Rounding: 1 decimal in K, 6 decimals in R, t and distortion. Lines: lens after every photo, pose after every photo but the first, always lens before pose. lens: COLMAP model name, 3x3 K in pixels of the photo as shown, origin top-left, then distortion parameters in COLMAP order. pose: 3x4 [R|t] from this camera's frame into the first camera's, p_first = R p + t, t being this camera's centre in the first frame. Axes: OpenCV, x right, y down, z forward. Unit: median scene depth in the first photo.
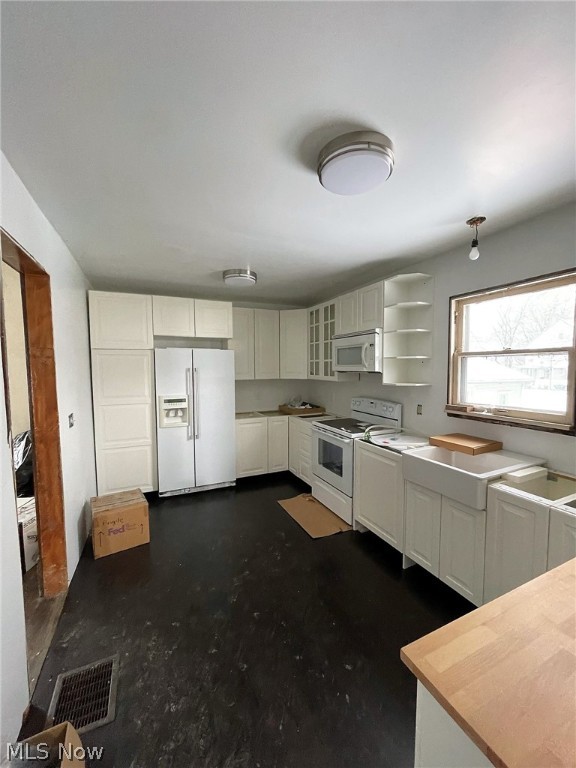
lens RADIAL K [[311.3, 0, 291.0], [0, 311.3, 385.0], [0, 0, 1]] dist [-0.005773, 0.001459]
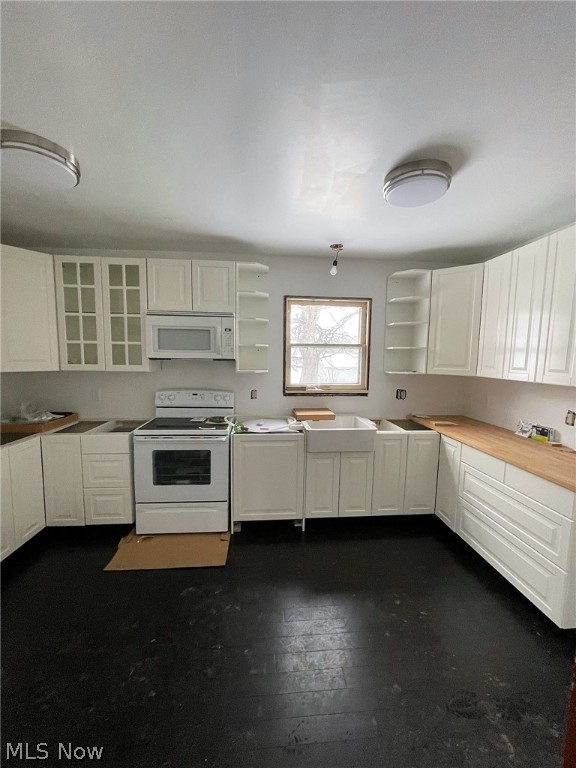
lens RADIAL K [[311.3, 0, 289.6], [0, 311.3, 386.2], [0, 0, 1]] dist [-0.005773, 0.001459]
pose [[0.335252, -0.081881, 0.938564, -0.537647], [0.040576, 0.996547, 0.072446, -0.021046], [-0.941254, 0.013795, 0.337416, 0.508957]]
